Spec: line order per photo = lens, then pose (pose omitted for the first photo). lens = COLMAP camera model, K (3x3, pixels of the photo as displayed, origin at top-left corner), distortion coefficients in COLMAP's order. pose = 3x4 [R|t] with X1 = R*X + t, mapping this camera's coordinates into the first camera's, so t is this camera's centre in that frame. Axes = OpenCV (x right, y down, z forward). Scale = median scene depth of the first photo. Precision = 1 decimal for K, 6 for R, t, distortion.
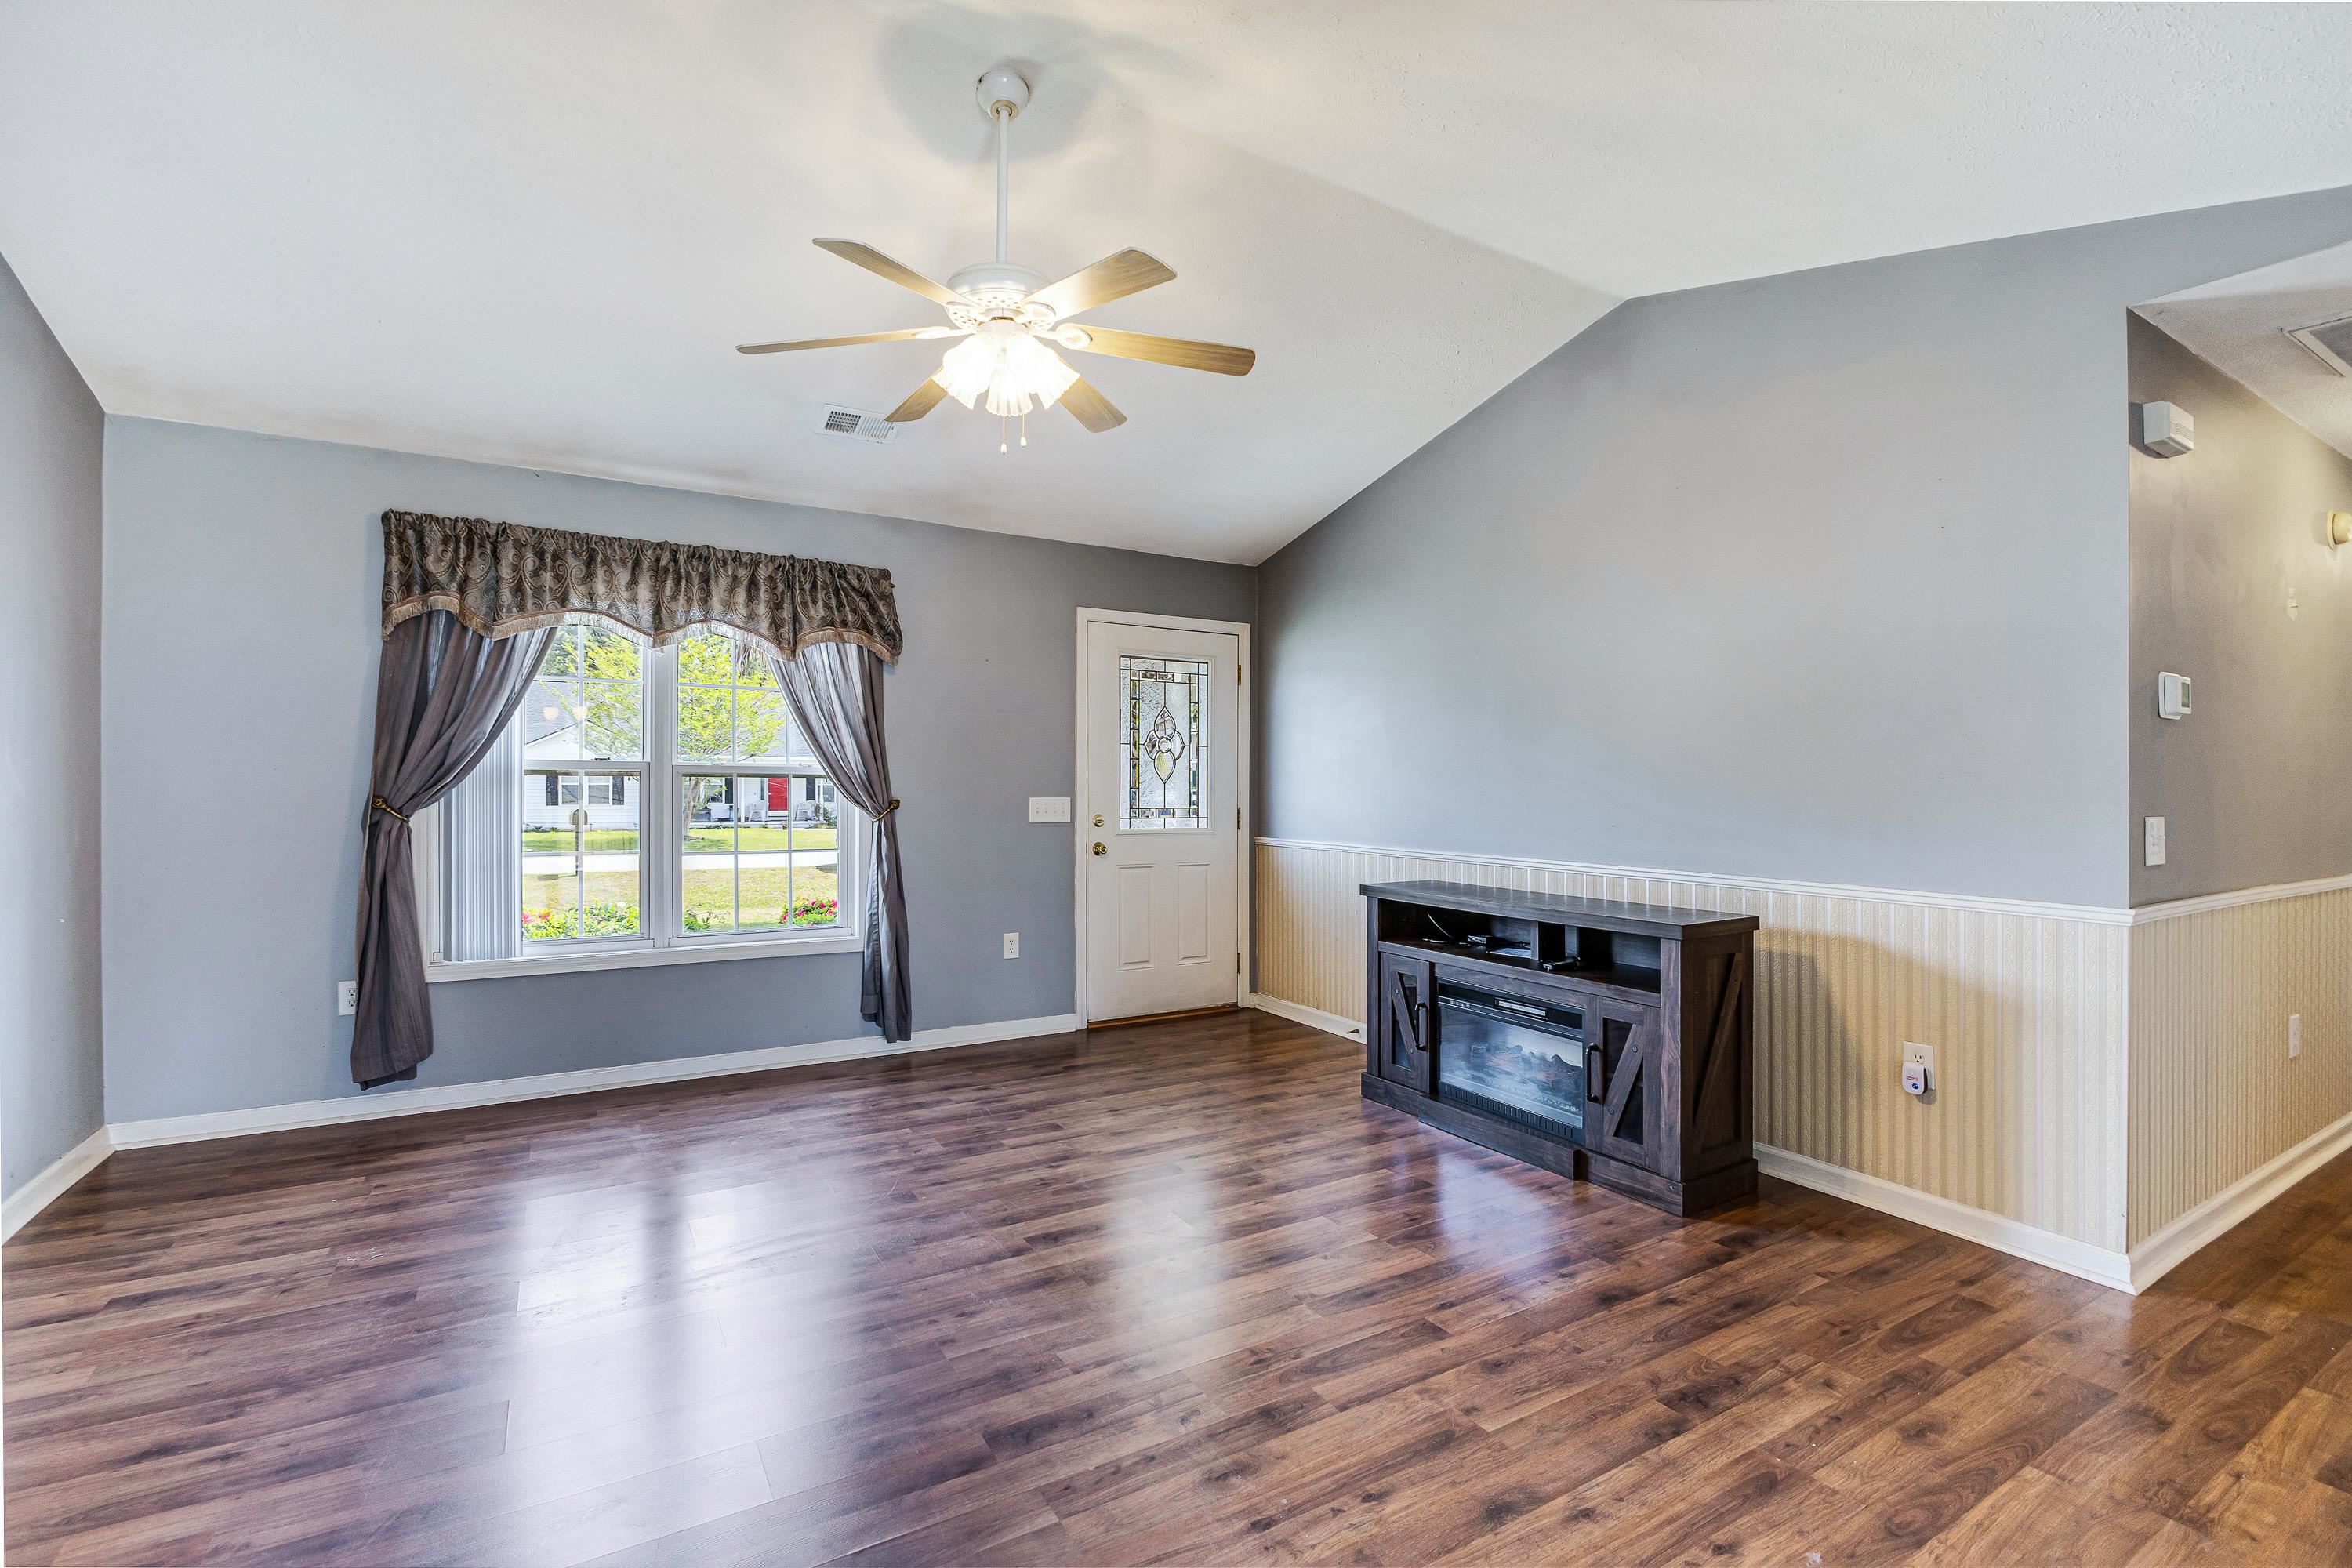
lens RADIAL K [[1042.8, 0, 1193.6], [0, 1042.8, 805.7], [0, 0, 1]] dist [-0.001269, -0.001009]
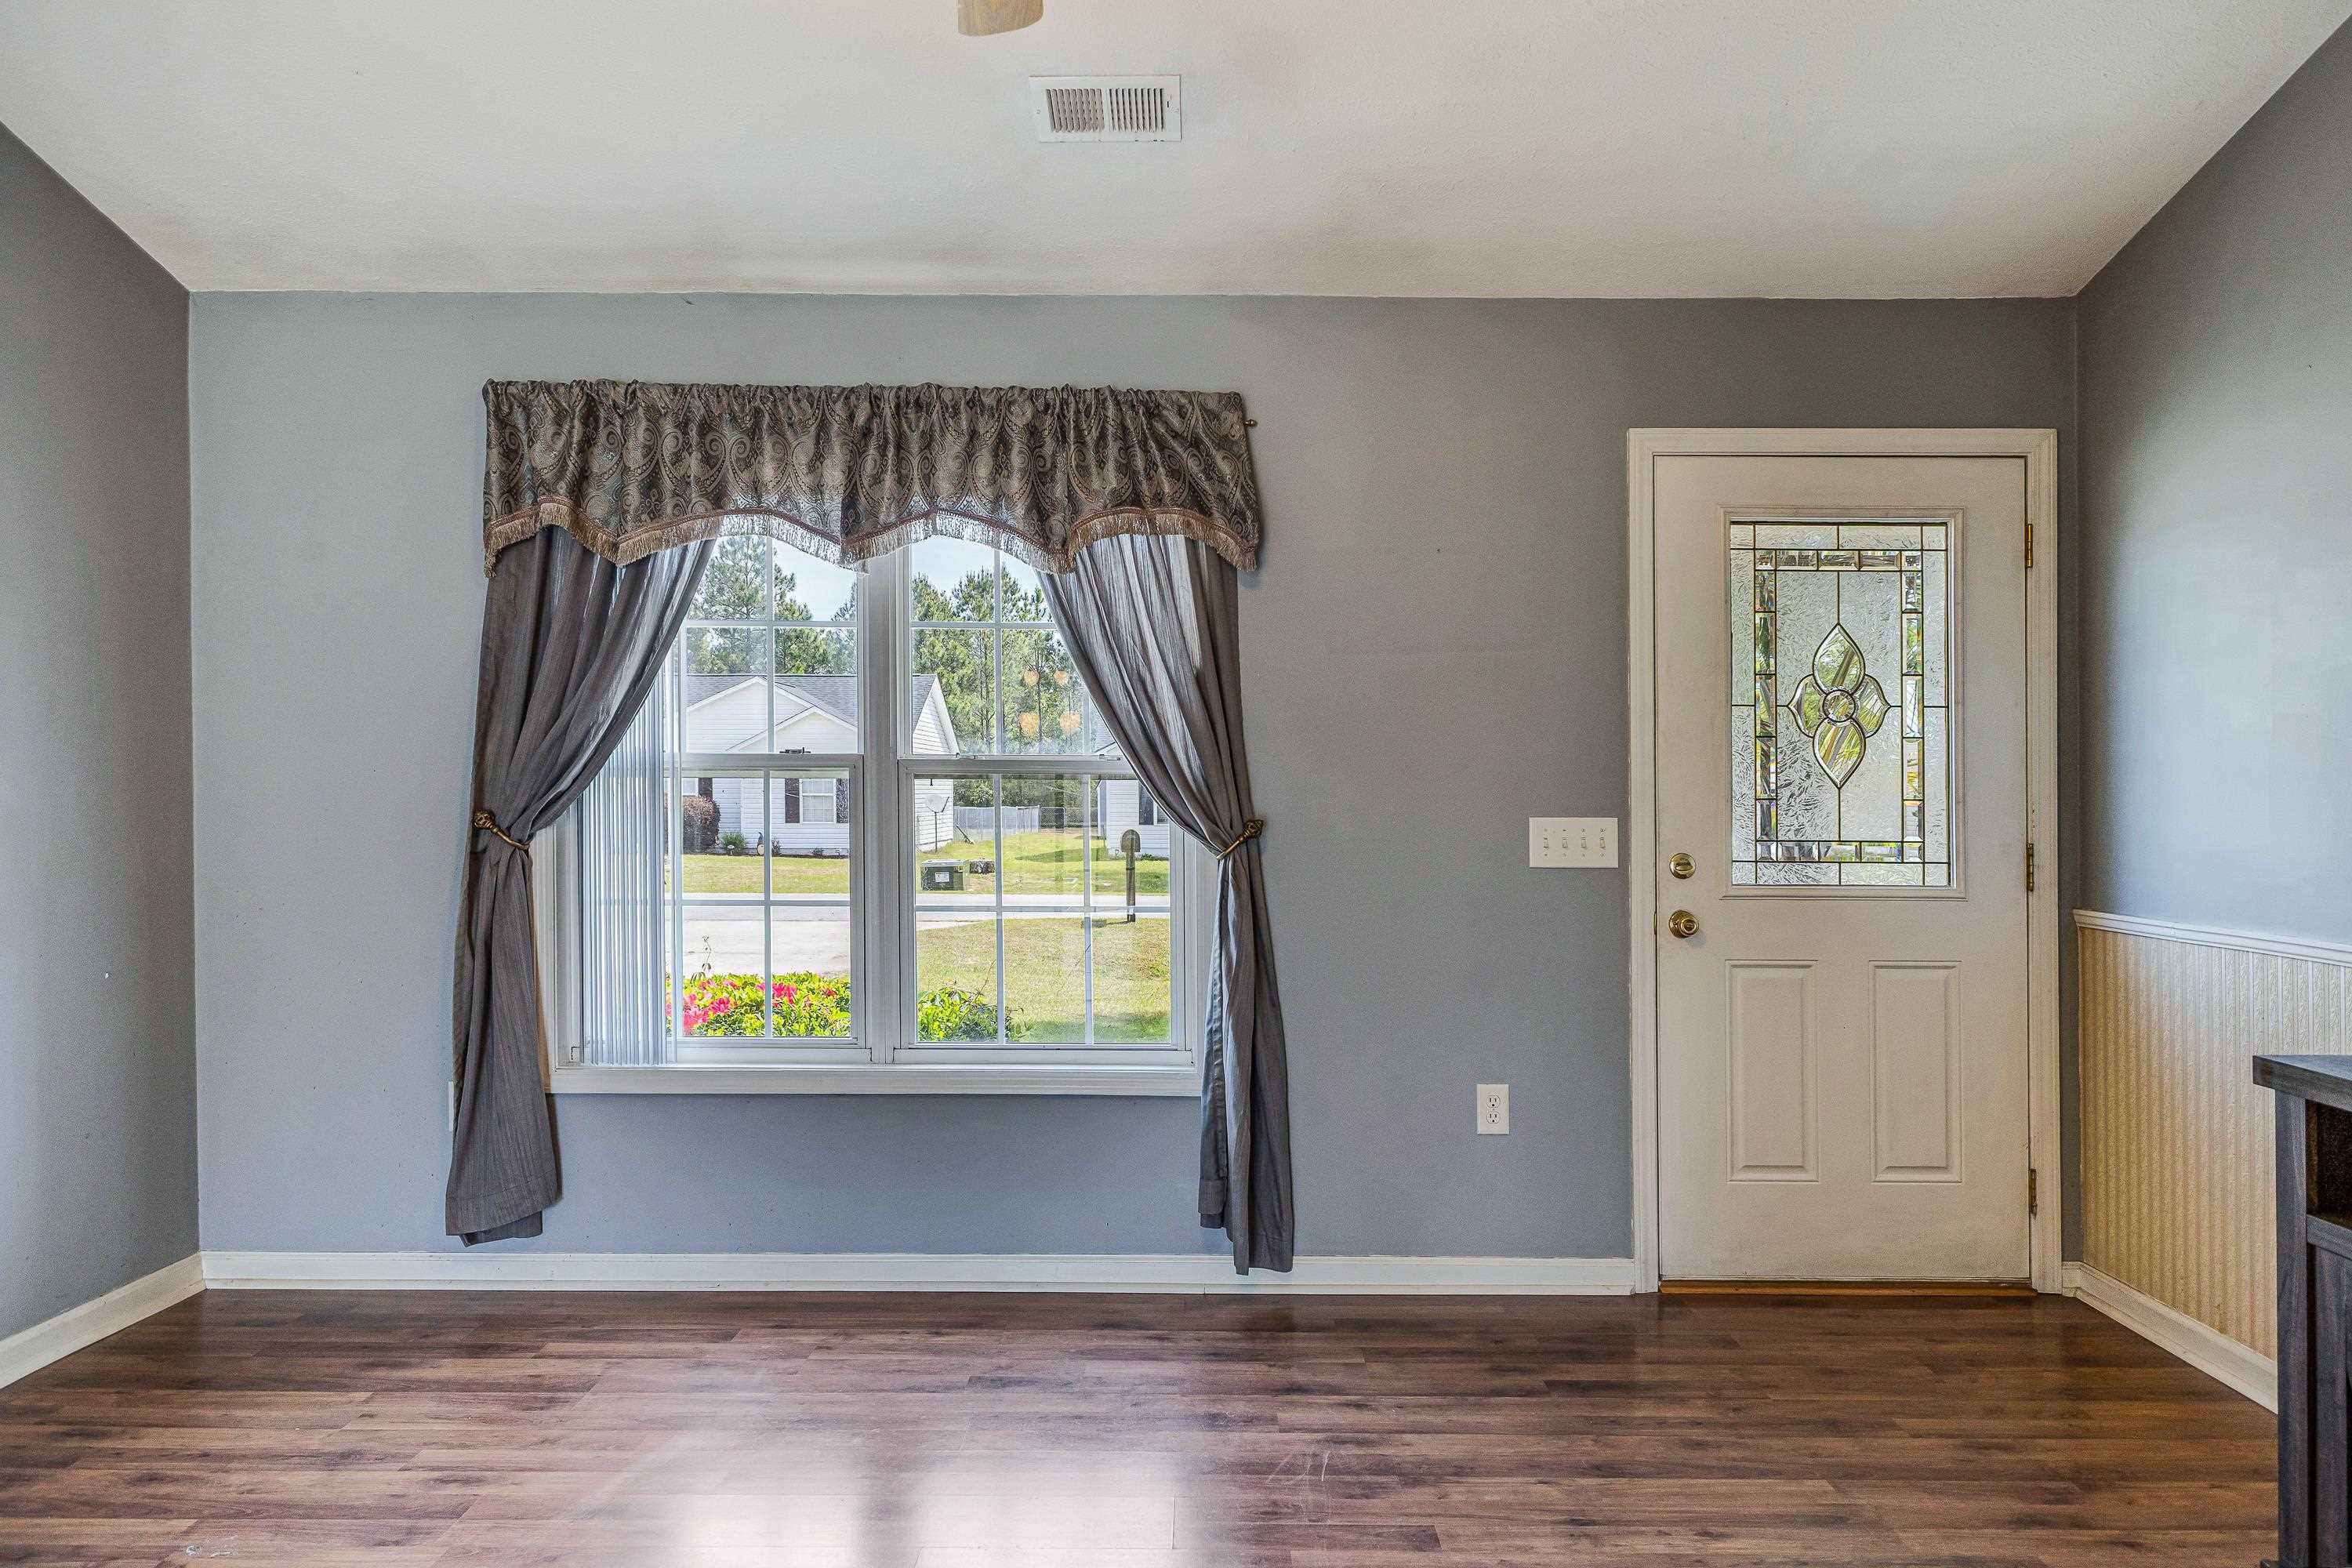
lens RADIAL K [[1598.3, 0, 1201.7], [0, 1598.3, 820.8], [0, 0, 1]] dist [0.021348, -0.025660]
pose [[0.855536, 0.003876, -0.517728, 0.136493], [-0.008394, 0.999944, -0.006385, -0.000088], [0.517675, 0.009808, 0.855521, 0.329326]]
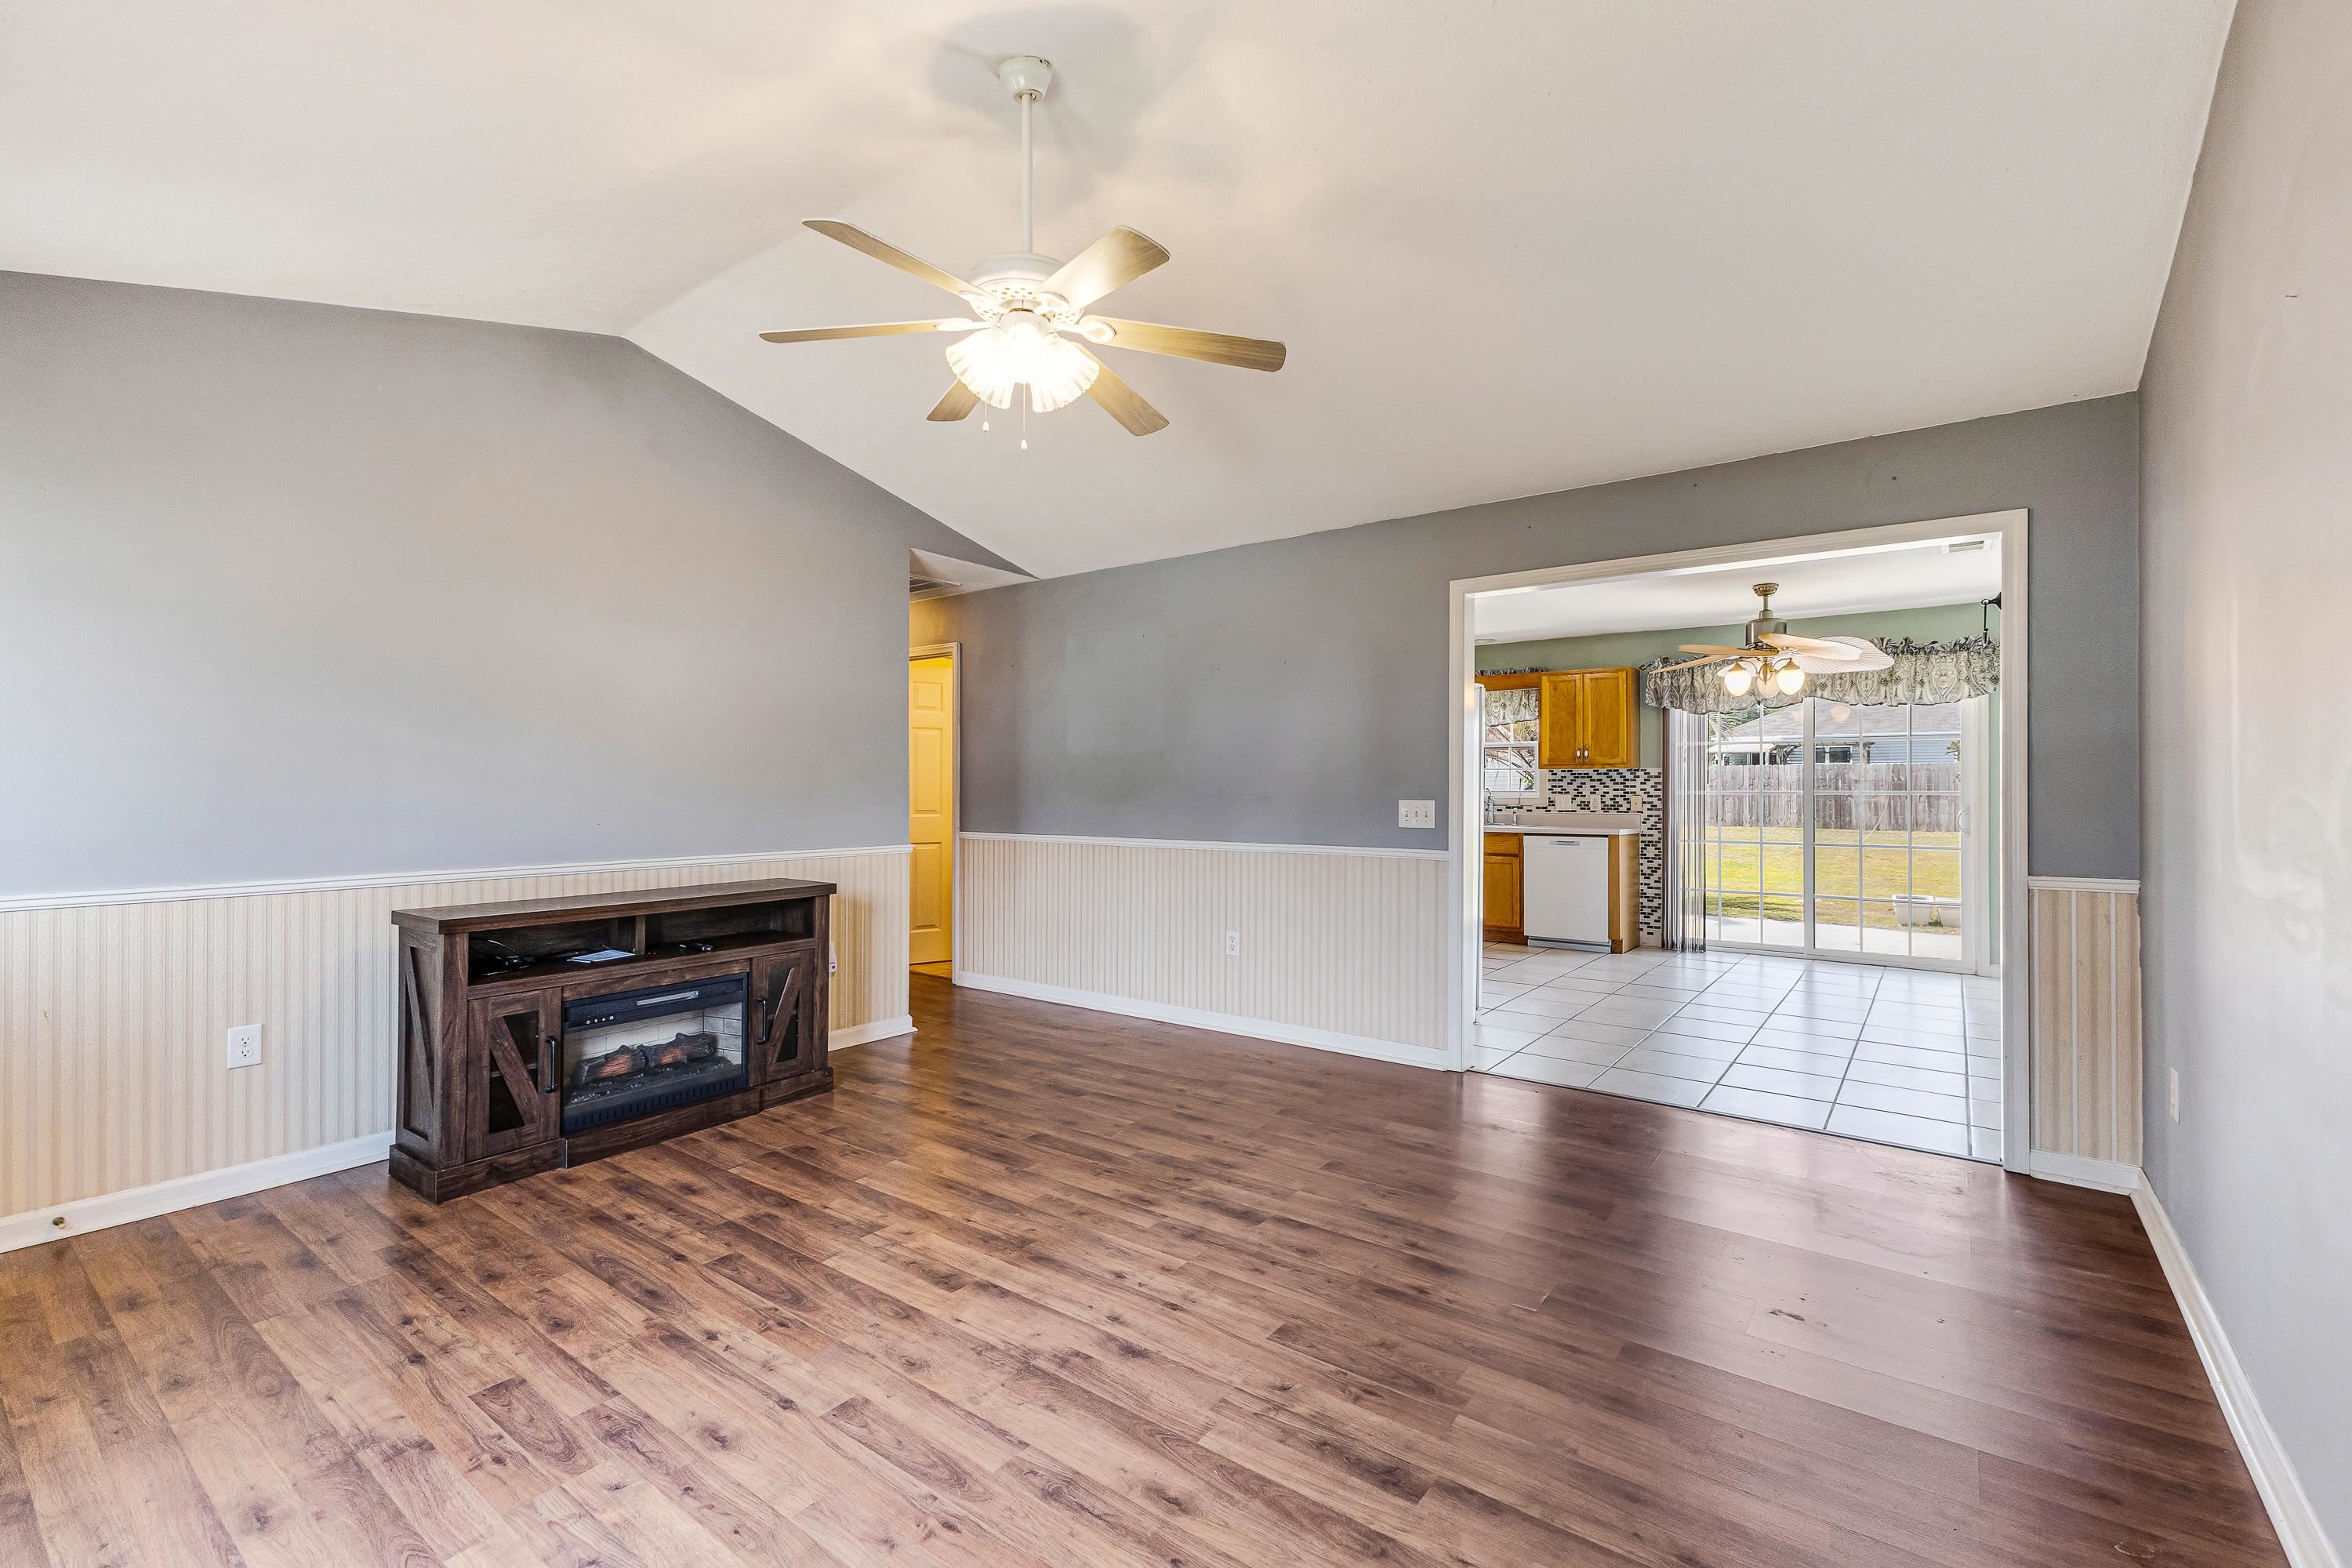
lens RADIAL K [[1028.5, 0, 1167.6], [0, 1028.5, 814.6], [0, 0, 1]] dist [0.011447, -0.002661]
pose [[-0.364634, -0.031811, 0.930607, -0.743830], [0.020685, 0.998893, 0.042250, -0.020890], [-0.930921, 0.034656, -0.363572, 0.809882]]
